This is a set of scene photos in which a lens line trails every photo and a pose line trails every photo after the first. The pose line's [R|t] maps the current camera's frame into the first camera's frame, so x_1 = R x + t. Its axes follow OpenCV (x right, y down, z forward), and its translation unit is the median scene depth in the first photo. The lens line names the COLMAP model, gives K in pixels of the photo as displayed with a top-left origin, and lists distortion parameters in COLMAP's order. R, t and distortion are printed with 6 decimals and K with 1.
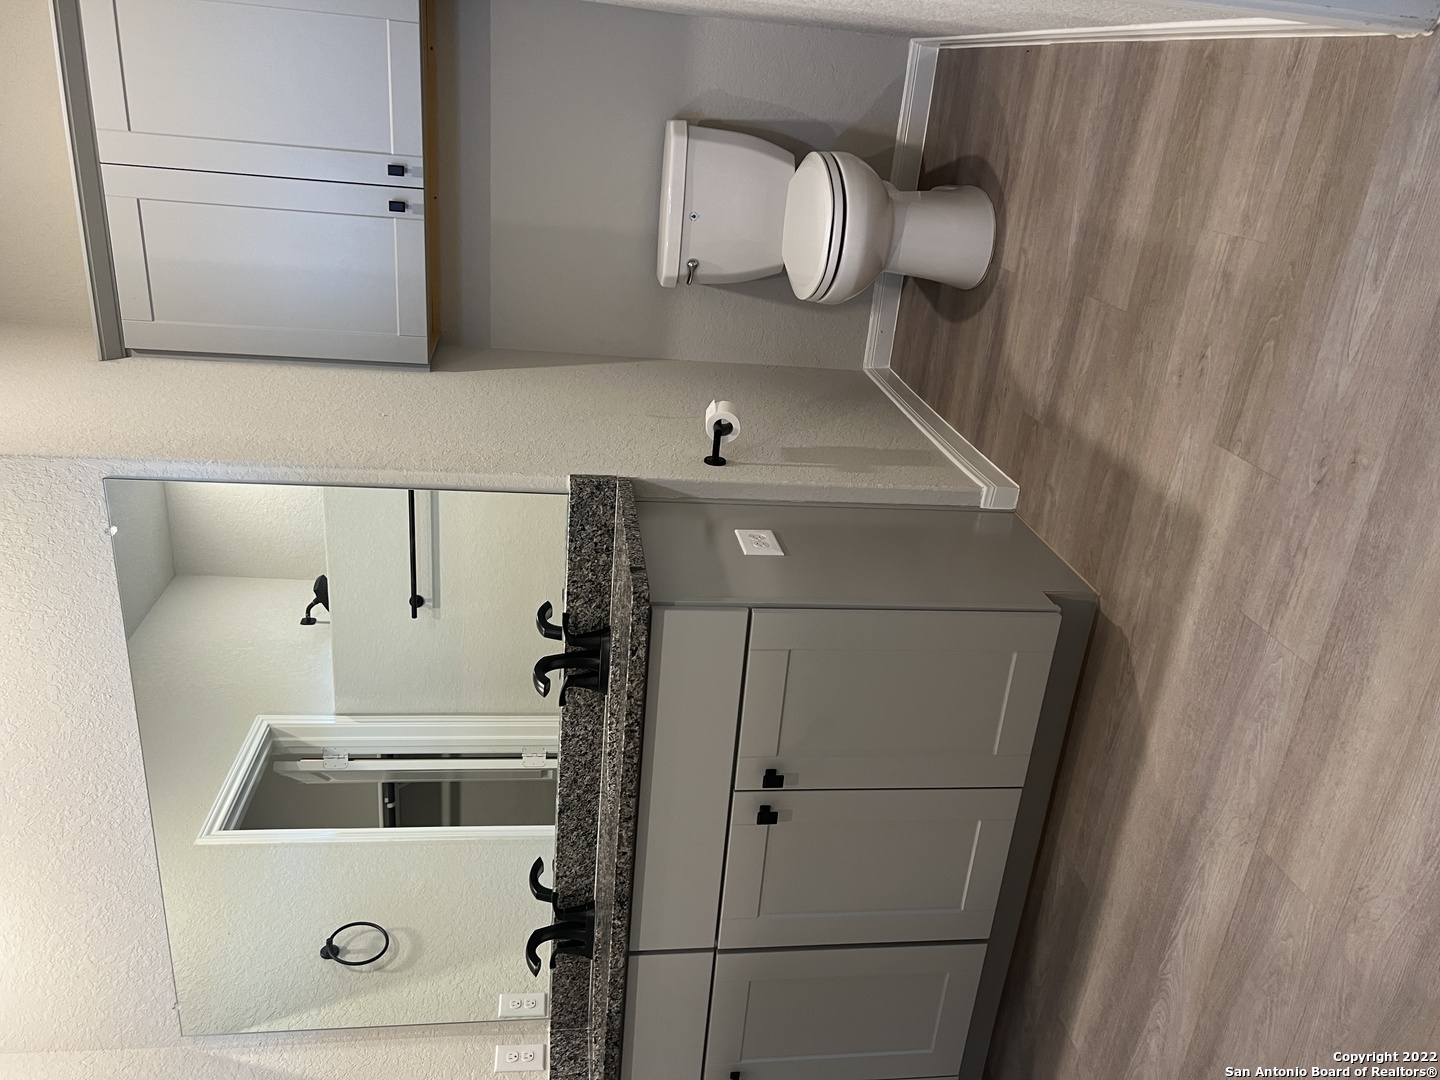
lens RADIAL K [[1101.8, 0, 726.5], [0, 1101.8, 536.2], [0, 0, 1]] dist [0.042385, -0.060543]
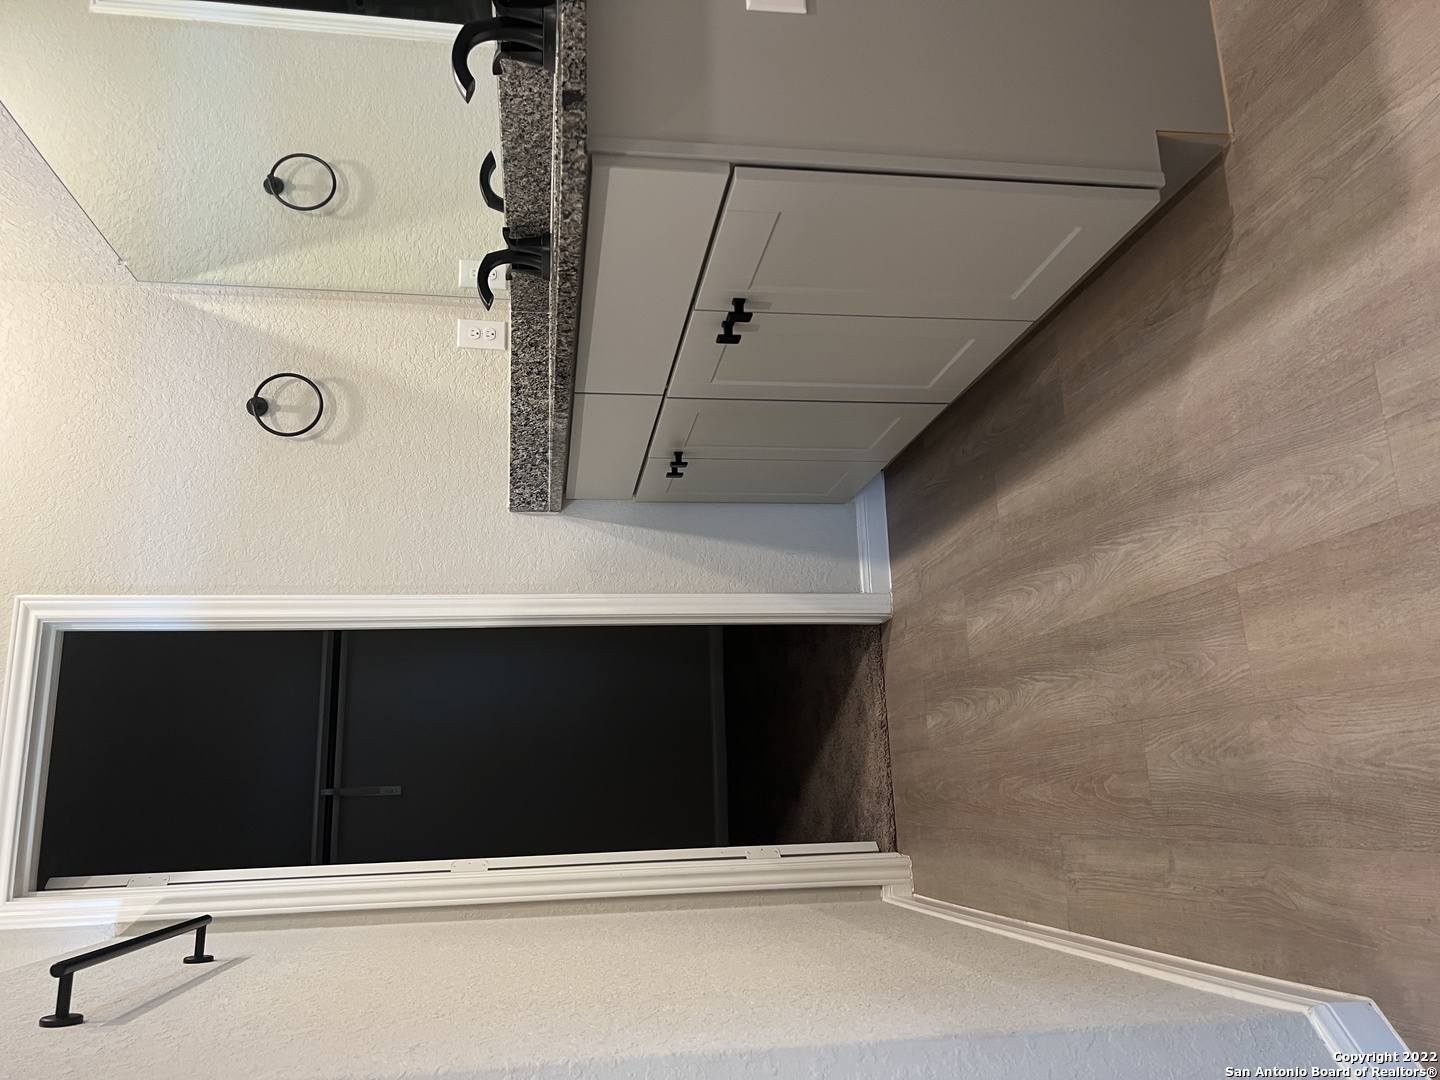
lens RADIAL K [[1082.5, 0, 715.0], [0, 1082.5, 535.5], [0, 0, 1]] dist [0.041197, -0.057095]
pose [[0.991674, 0.121606, 0.042356, 0.007318], [-0.106289, 0.587305, 0.802356, -0.270567], [0.072696, -0.800178, 0.595341, 0.298045]]
